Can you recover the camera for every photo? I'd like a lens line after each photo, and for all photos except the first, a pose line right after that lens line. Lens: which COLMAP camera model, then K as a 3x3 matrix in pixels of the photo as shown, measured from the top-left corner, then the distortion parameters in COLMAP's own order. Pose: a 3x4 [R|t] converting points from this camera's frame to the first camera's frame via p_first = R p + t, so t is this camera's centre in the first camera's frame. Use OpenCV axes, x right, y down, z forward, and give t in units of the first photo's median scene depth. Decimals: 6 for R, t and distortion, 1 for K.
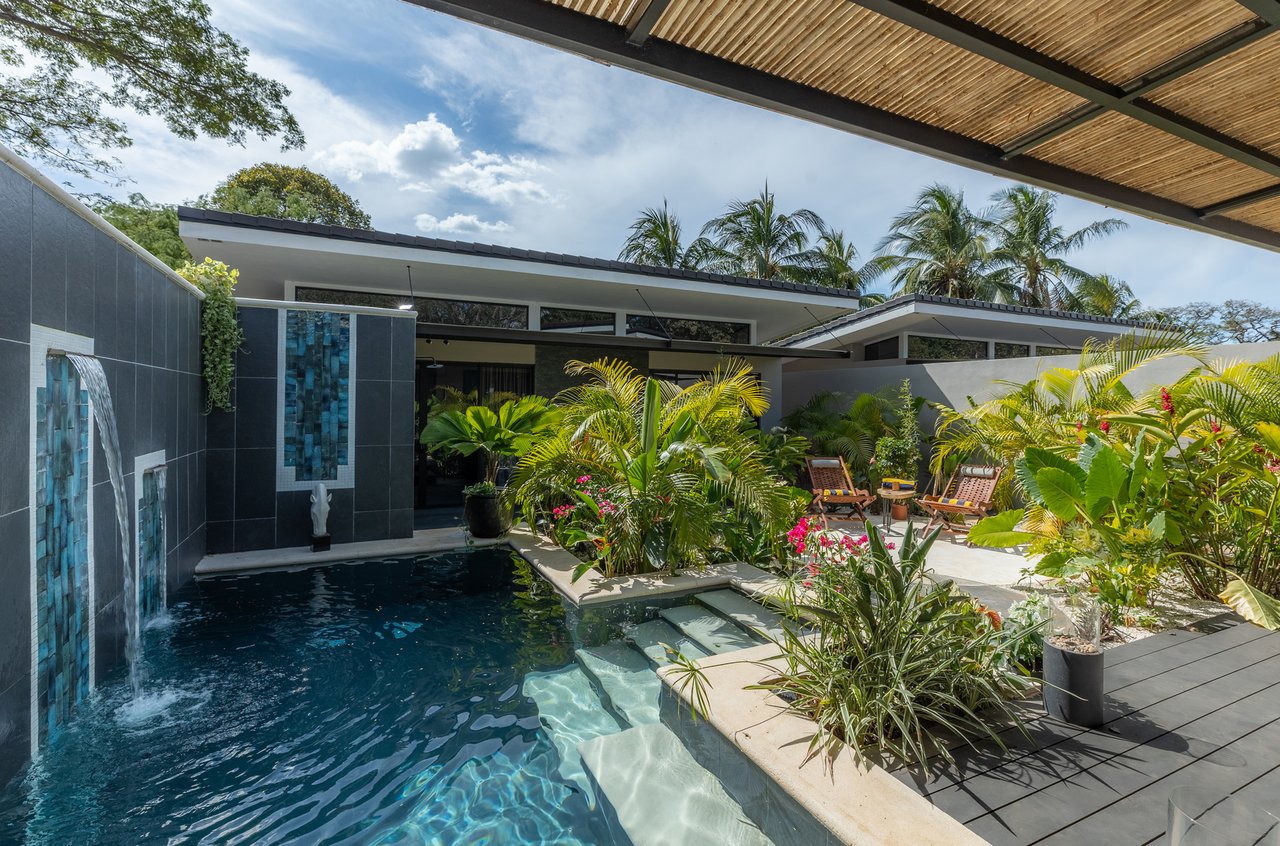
lens RADIAL K [[586.2, 0, 638.0], [0, 586.2, 401.1], [0, 0, 1]] dist [-0.002324, -0.000059]
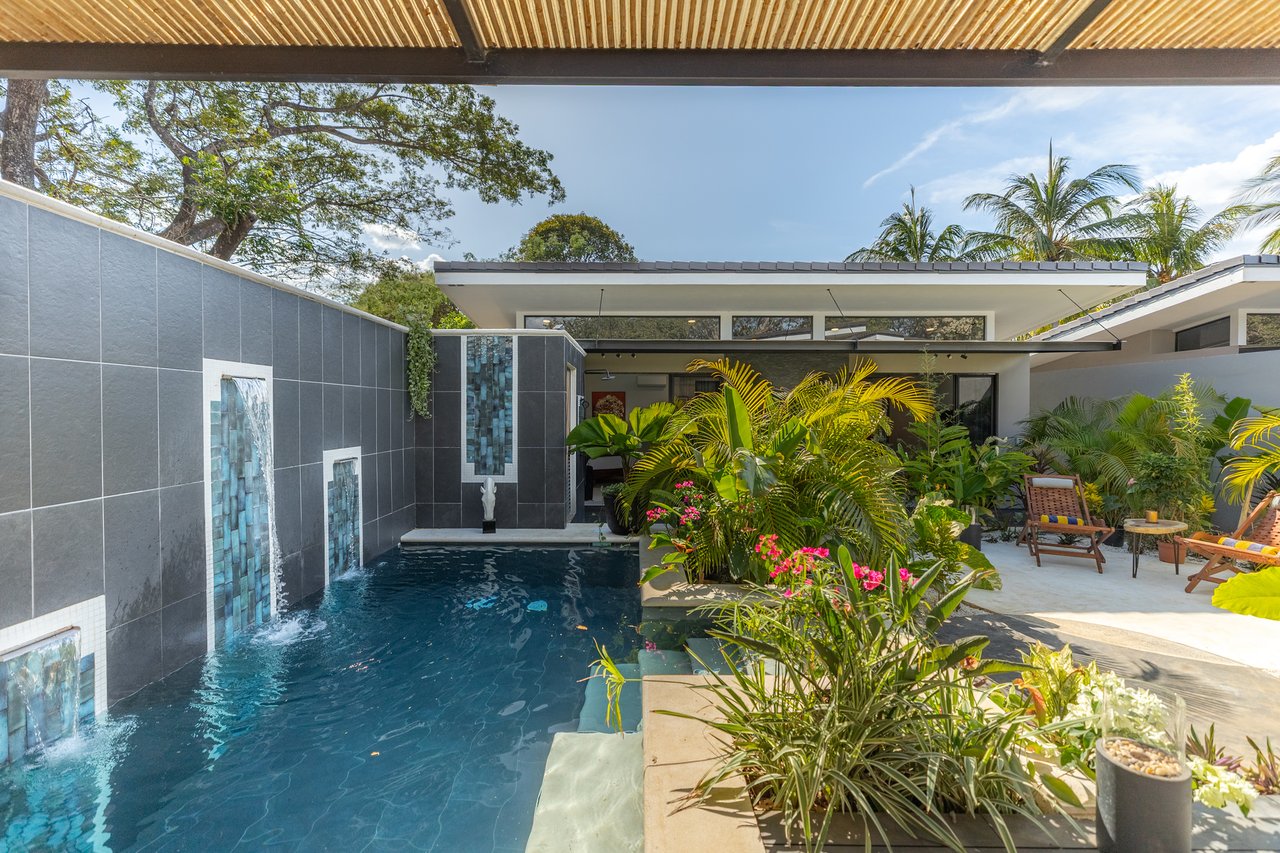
lens RADIAL K [[571.7, 0, 635.7], [0, 571.7, 414.6], [0, 0, 1]] dist [0.001731, 0.000229]
pose [[0.897558, -0.003916, -0.440880, 0.252532], [0.008030, 0.999940, 0.007467, 0.003550], [0.440824, -0.010243, 0.897535, 0.072818]]
